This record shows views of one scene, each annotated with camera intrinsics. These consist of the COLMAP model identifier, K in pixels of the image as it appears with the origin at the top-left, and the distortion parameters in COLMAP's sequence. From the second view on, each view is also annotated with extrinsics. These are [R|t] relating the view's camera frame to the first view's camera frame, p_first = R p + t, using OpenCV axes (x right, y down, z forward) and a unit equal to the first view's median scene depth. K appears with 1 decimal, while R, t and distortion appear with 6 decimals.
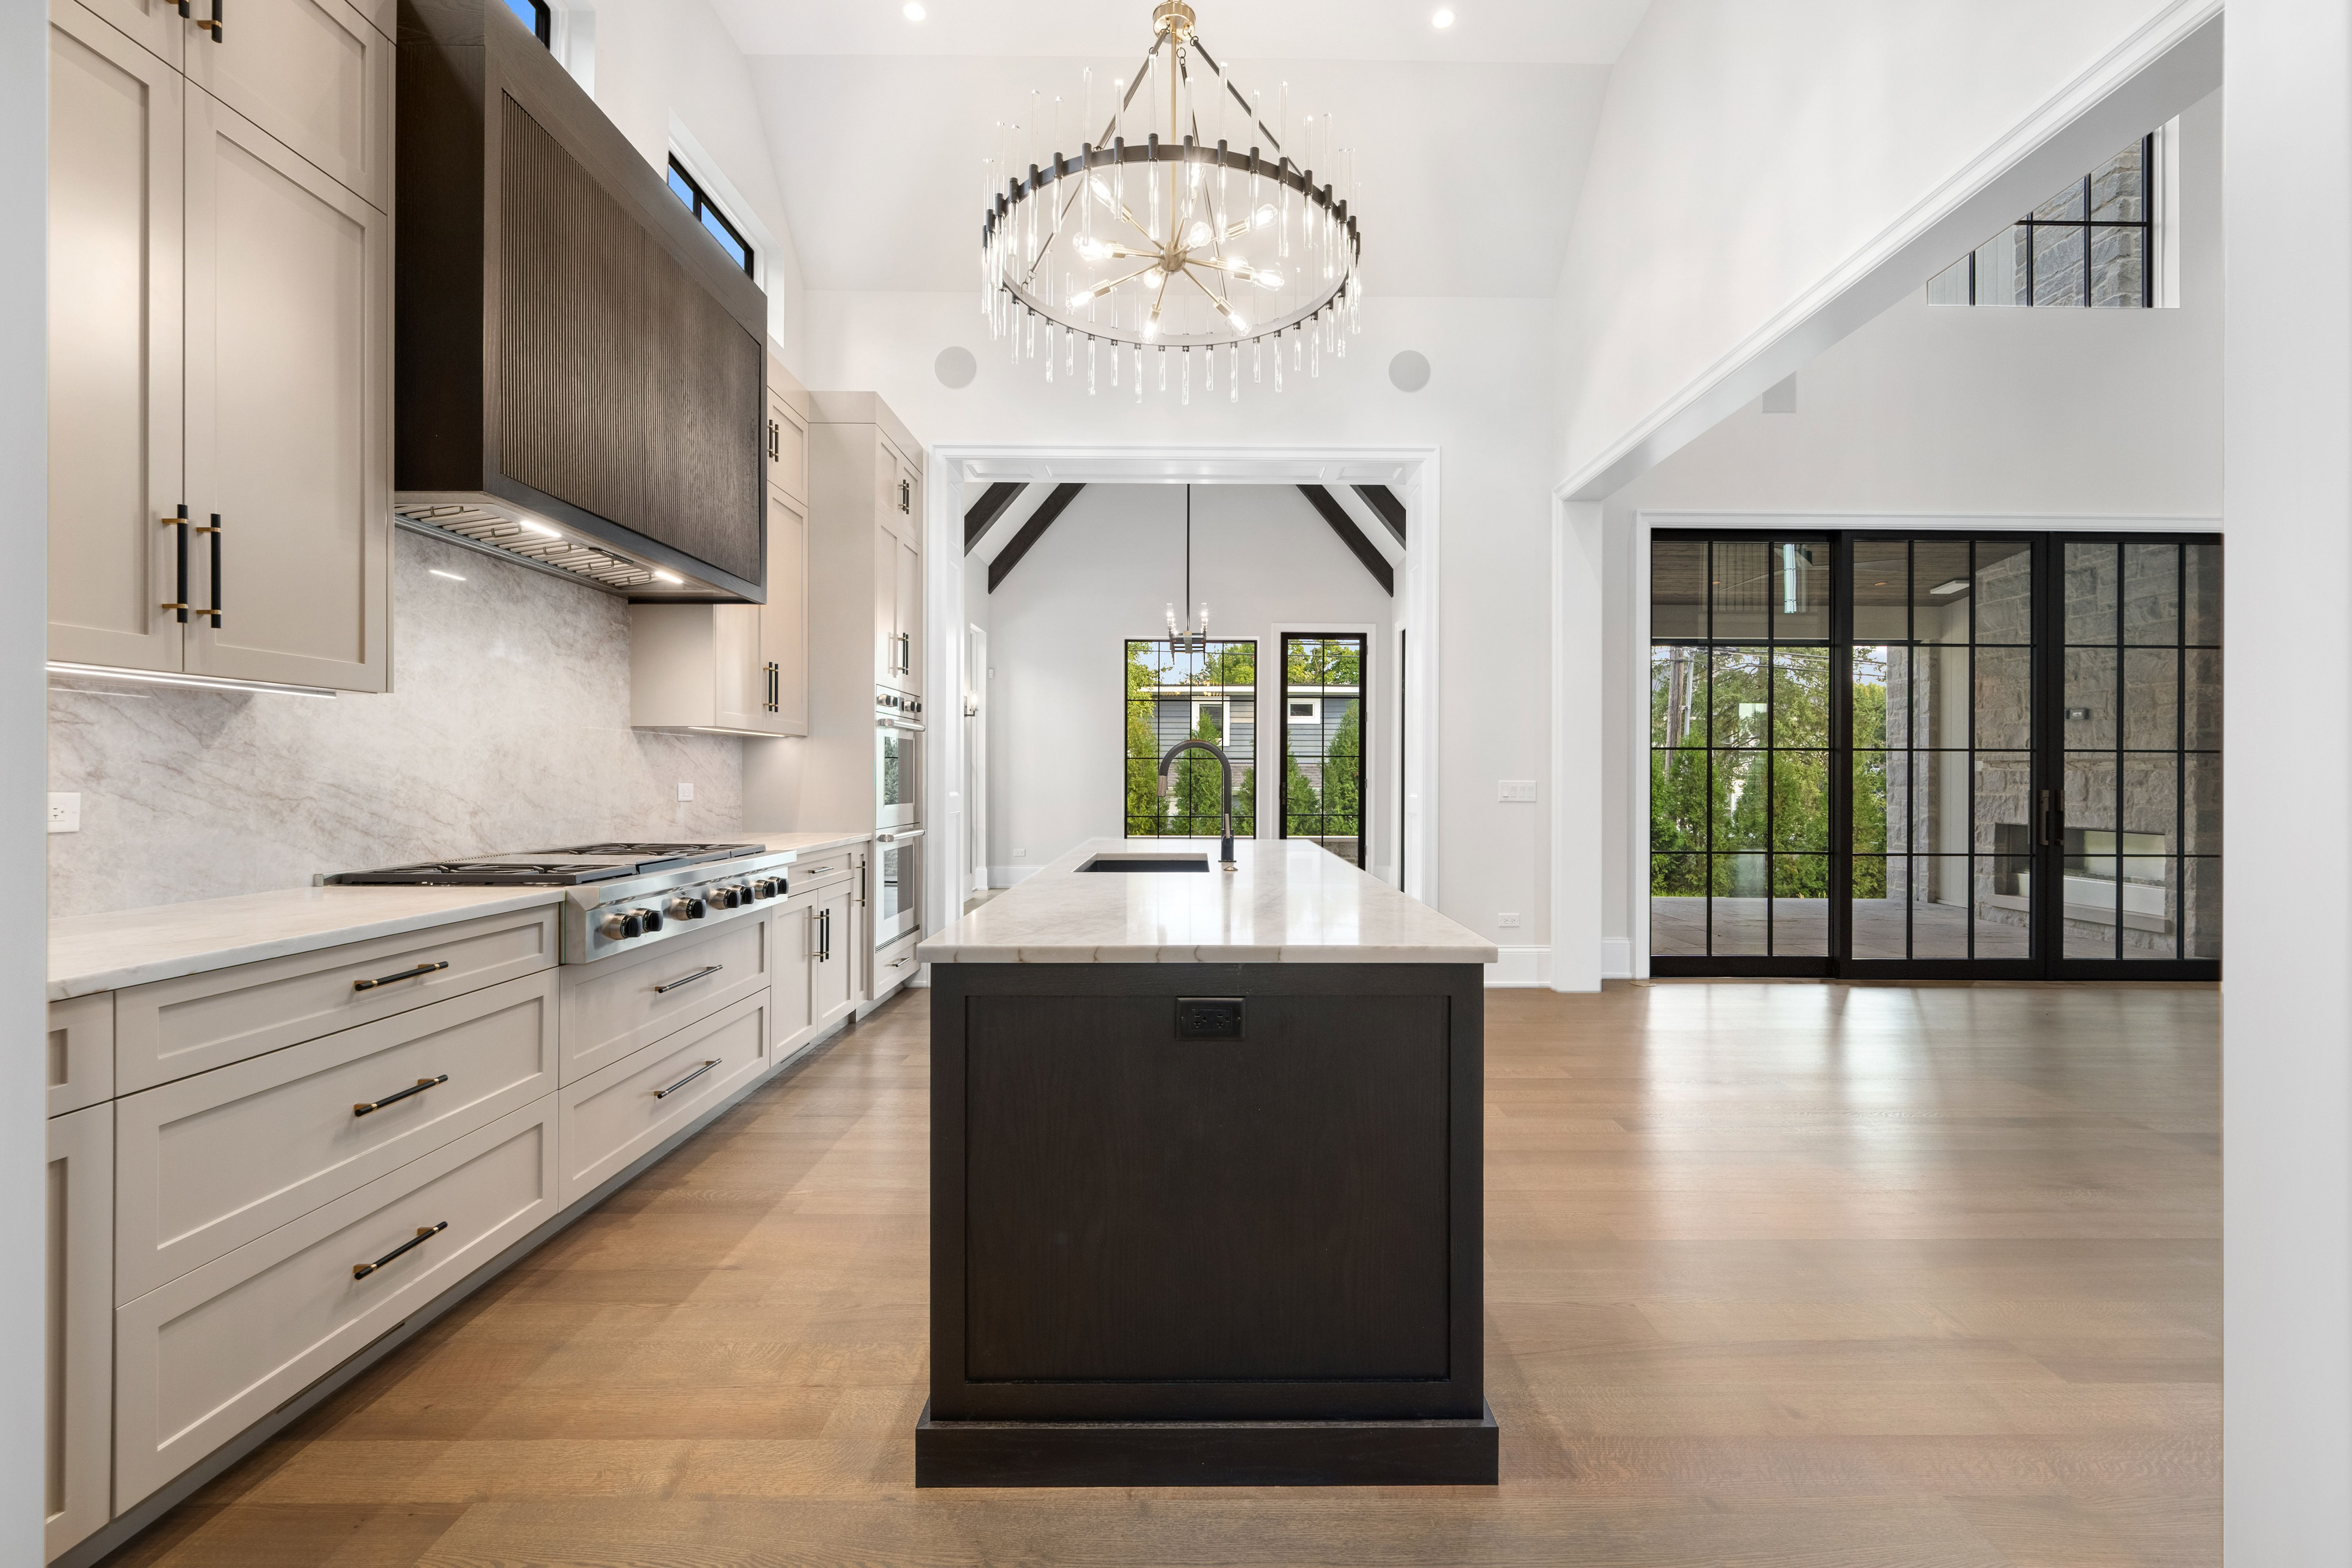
lens RADIAL K [[976.7, 0, 1184.6], [0, 976.7, 773.2], [0, 0, 1]] dist [-0.000064, -0.000025]
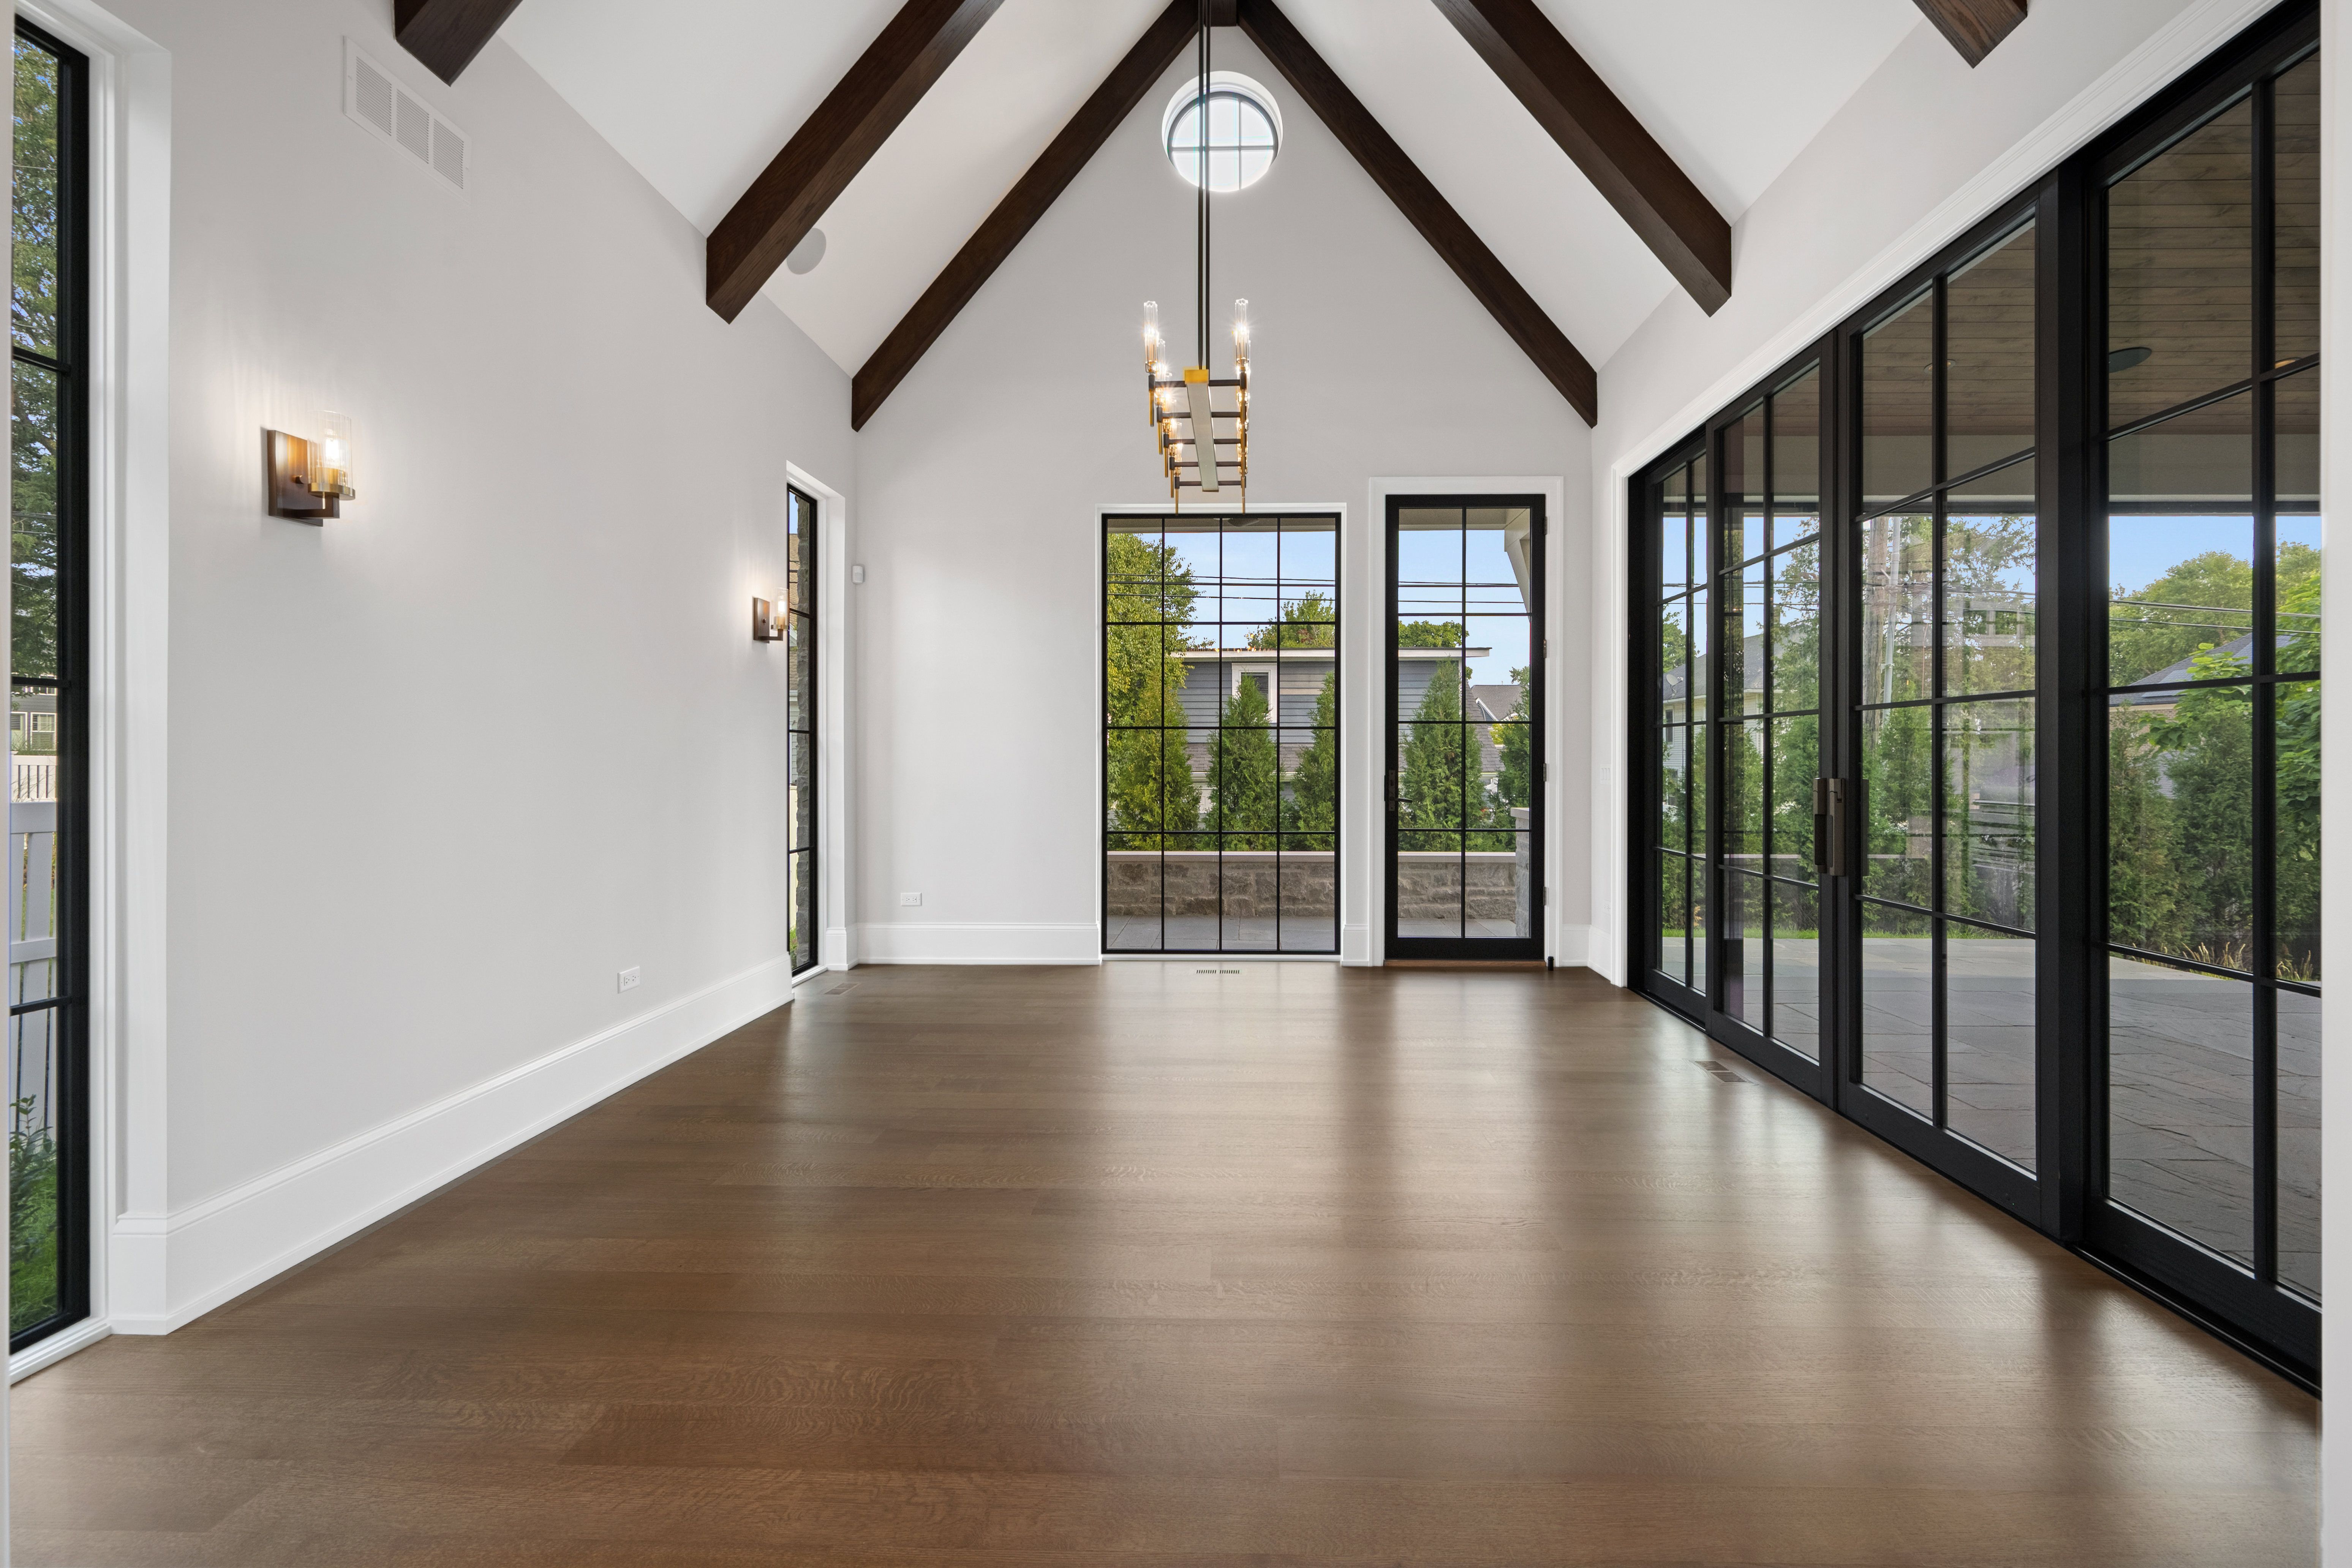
lens RADIAL K [[976.7, 0, 1184.6], [0, 976.7, 773.2], [0, 0, 1]] dist [-0.000064, -0.000025]
pose [[0.999022, -0.003327, -0.044081, 0.009752], [0.004135, 0.999825, 0.018236, 0.000451], [0.044013, -0.018400, 0.998861, 0.446548]]
